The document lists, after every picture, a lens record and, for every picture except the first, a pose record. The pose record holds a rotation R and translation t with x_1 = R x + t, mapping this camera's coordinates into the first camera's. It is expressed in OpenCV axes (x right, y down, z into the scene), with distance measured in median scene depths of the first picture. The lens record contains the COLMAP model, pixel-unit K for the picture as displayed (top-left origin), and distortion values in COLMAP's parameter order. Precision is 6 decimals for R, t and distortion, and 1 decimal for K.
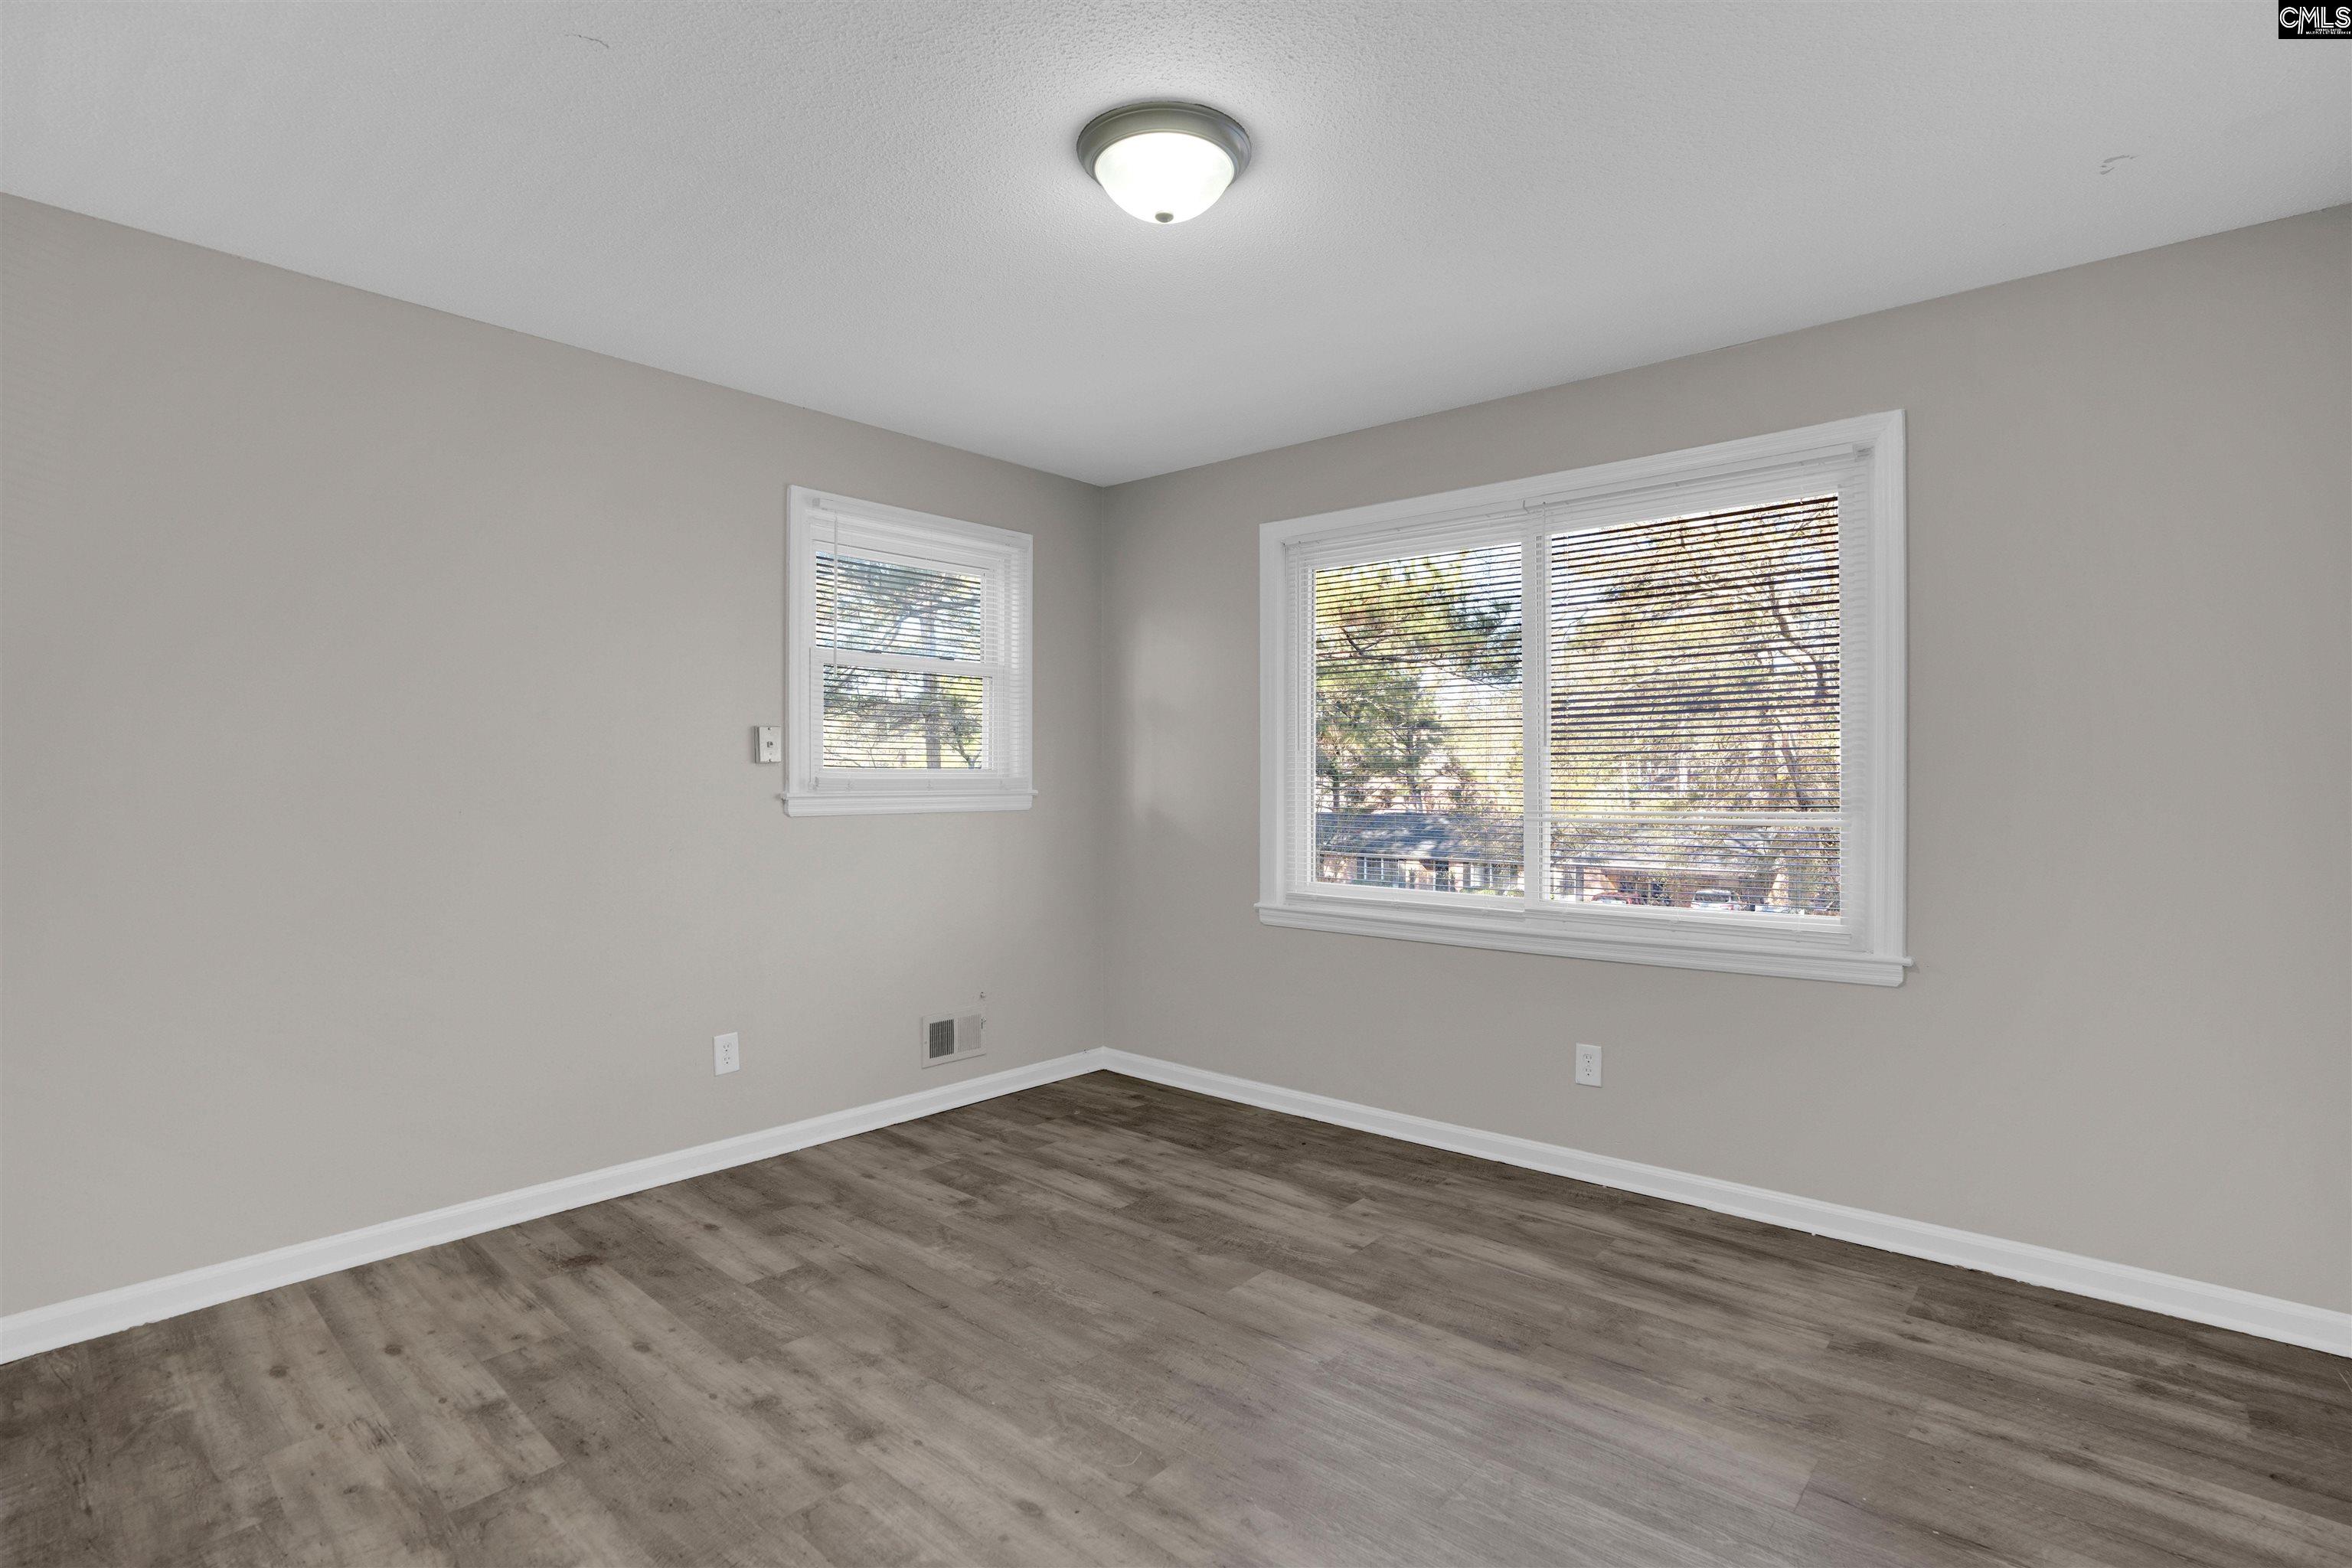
lens RADIAL K [[1137.6, 0, 1169.8], [0, 1137.6, 746.1], [0, 0, 1]] dist [-0.060969, 0.028239]
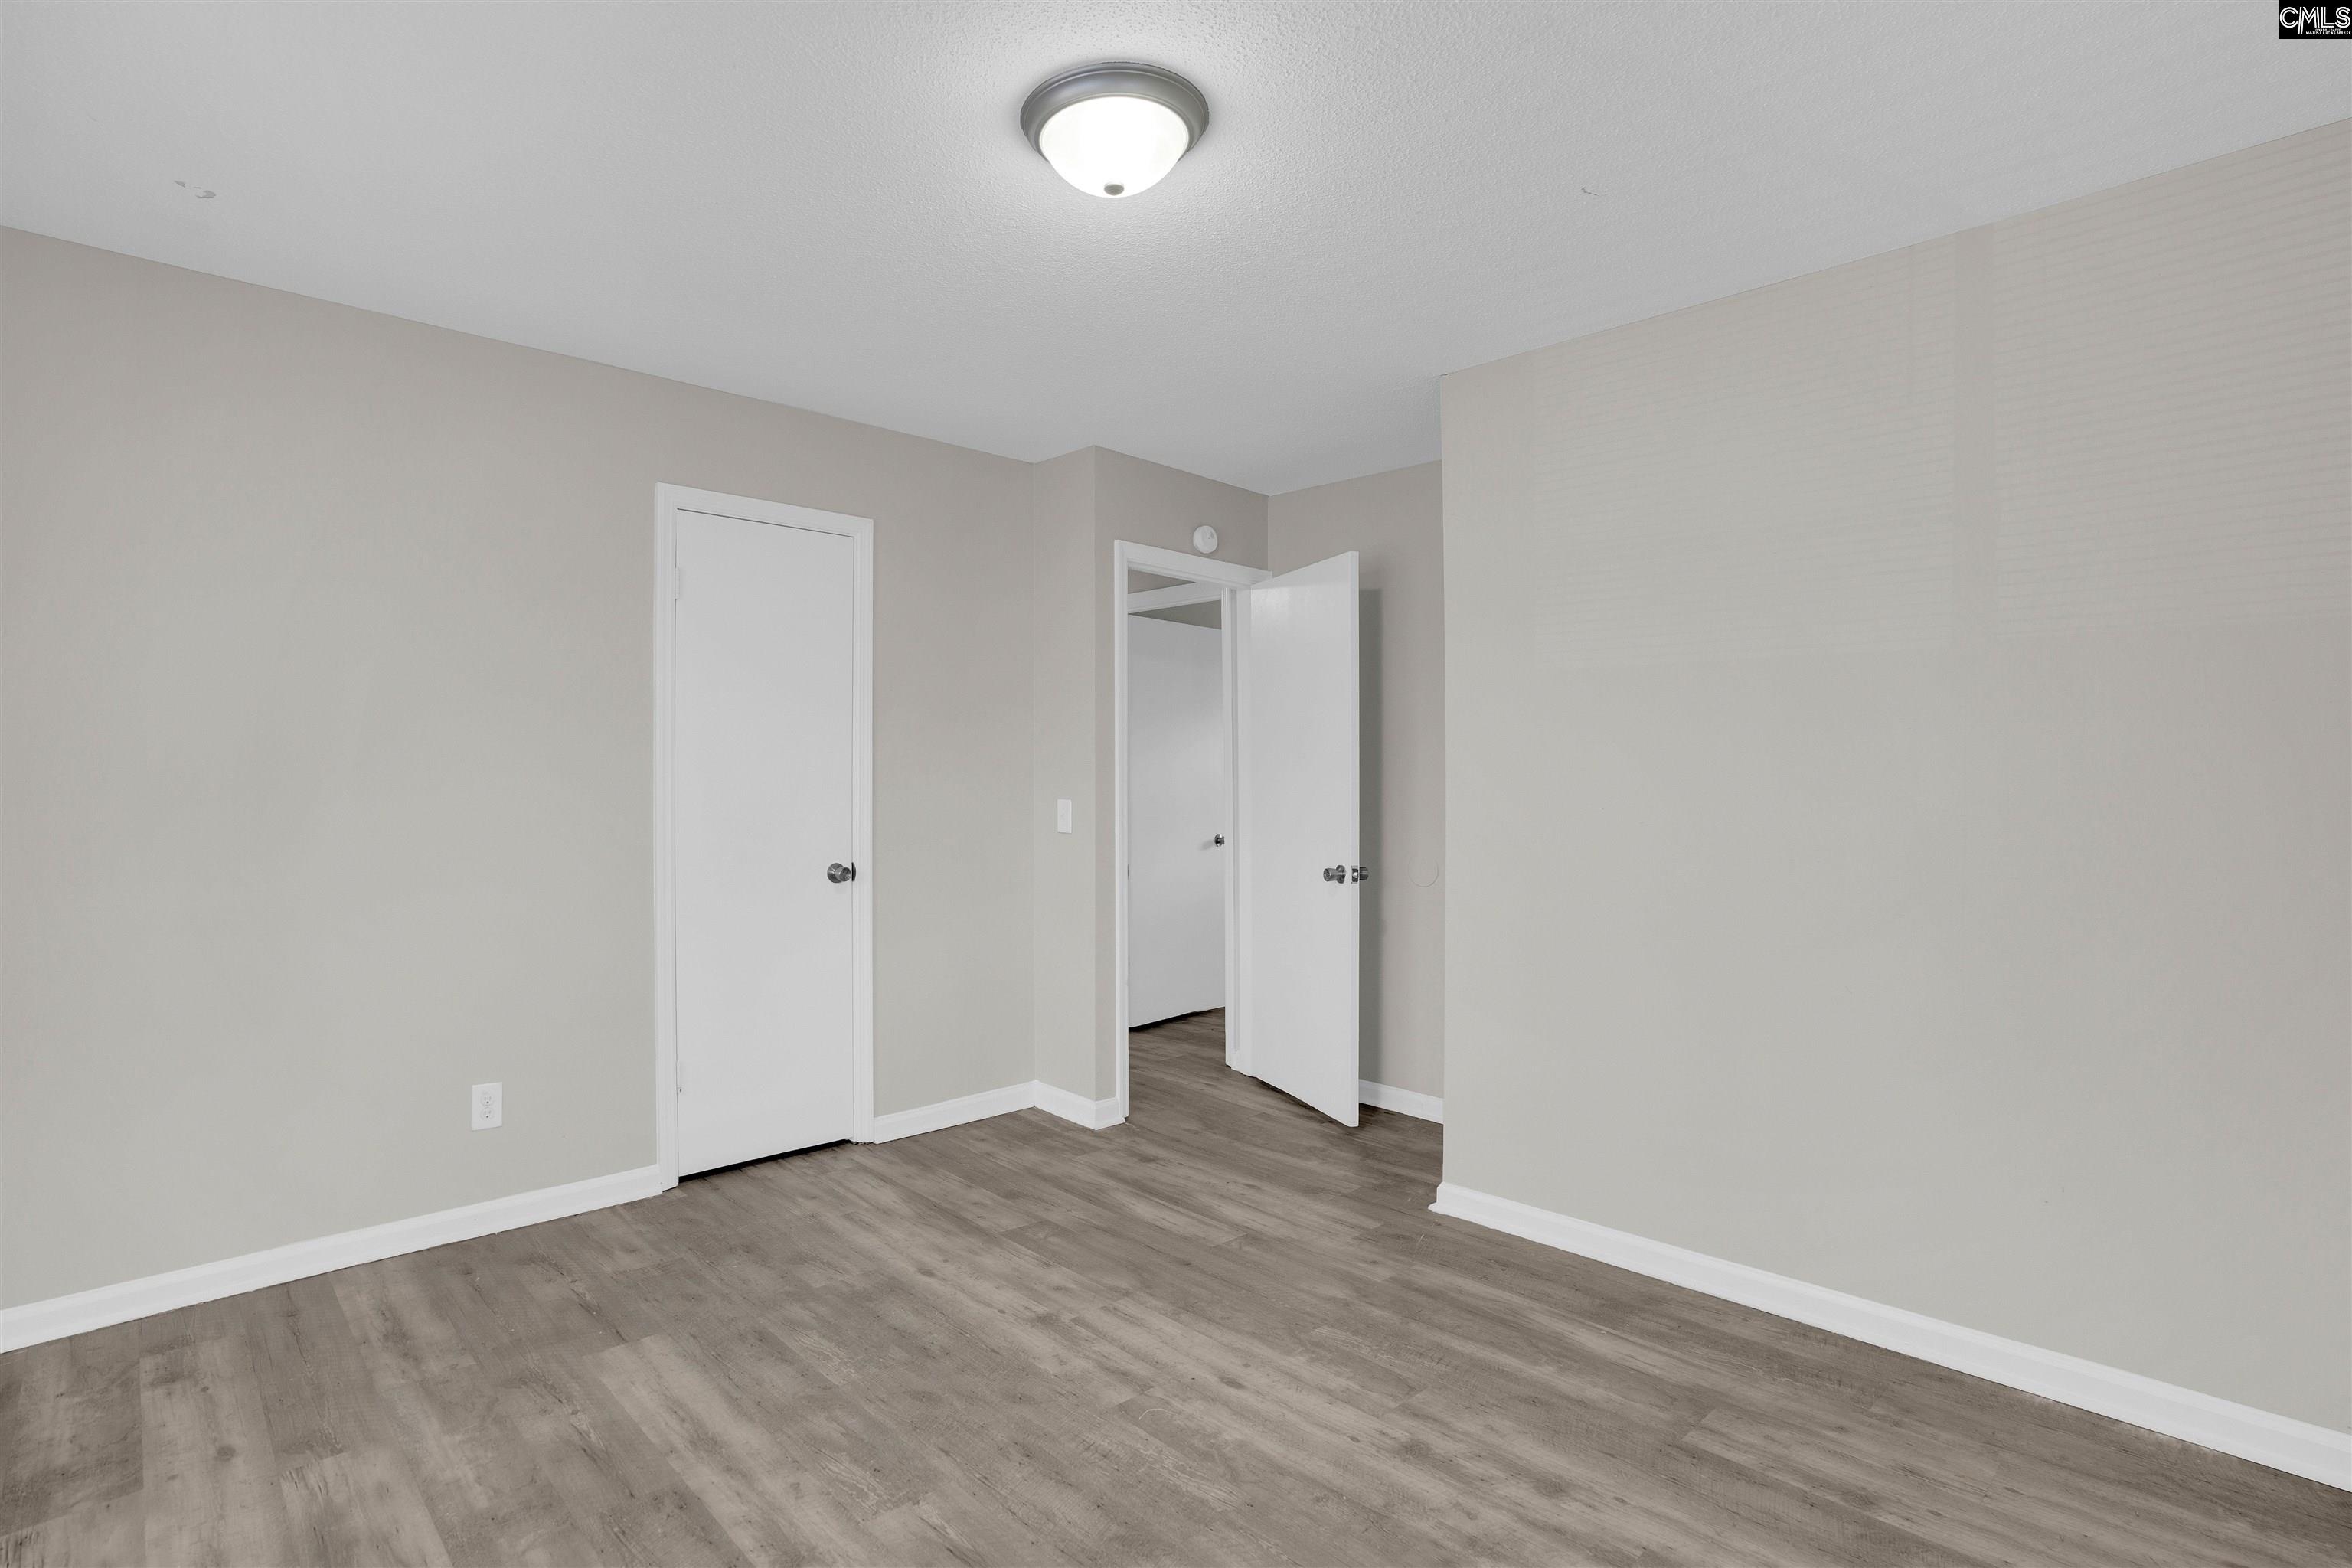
lens RADIAL K [[1137.6, 0, 1169.8], [0, 1137.6, 746.1], [0, 0, 1]] dist [-0.060969, 0.028239]
pose [[-0.999424, -0.002204, 0.033866, -0.087233], [-0.003950, 0.998661, -0.051579, 0.037257], [-0.033707, -0.051683, -0.998095, 2.037034]]
